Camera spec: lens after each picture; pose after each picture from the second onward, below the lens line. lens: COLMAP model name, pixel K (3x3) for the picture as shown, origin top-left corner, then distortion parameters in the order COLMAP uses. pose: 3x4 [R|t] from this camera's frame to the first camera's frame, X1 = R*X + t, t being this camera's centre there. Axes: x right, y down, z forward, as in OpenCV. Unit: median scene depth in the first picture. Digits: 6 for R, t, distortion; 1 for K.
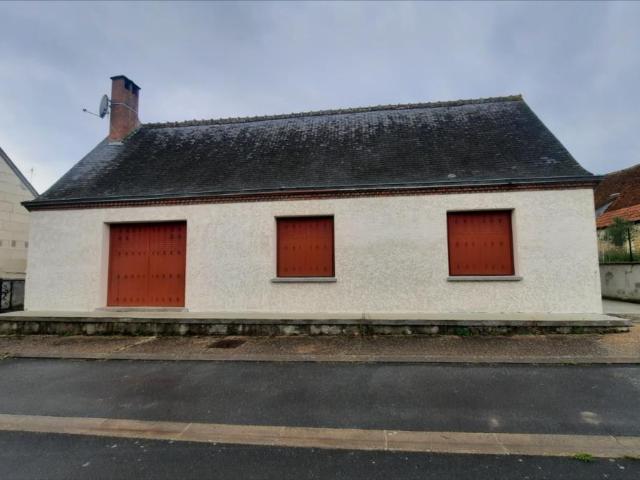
lens RADIAL K [[340.1, 0, 329.9], [0, 340.1, 240.5], [0, 0, 1]] dist [0.001172, -0.014659]
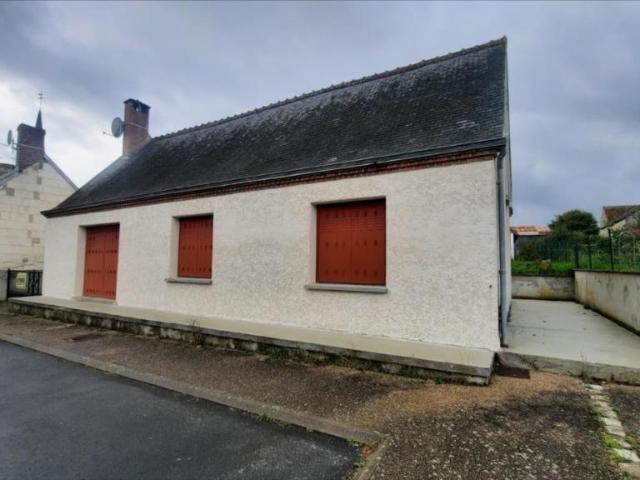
lens RADIAL K [[340.1, 0, 329.9], [0, 340.1, 240.5], [0, 0, 1]] dist [0.001172, -0.014659]
pose [[0.926559, -0.006383, -0.376095, 0.698518], [0.012082, 0.999845, 0.012797, -0.007951], [0.375955, -0.016401, 0.926493, 0.255732]]
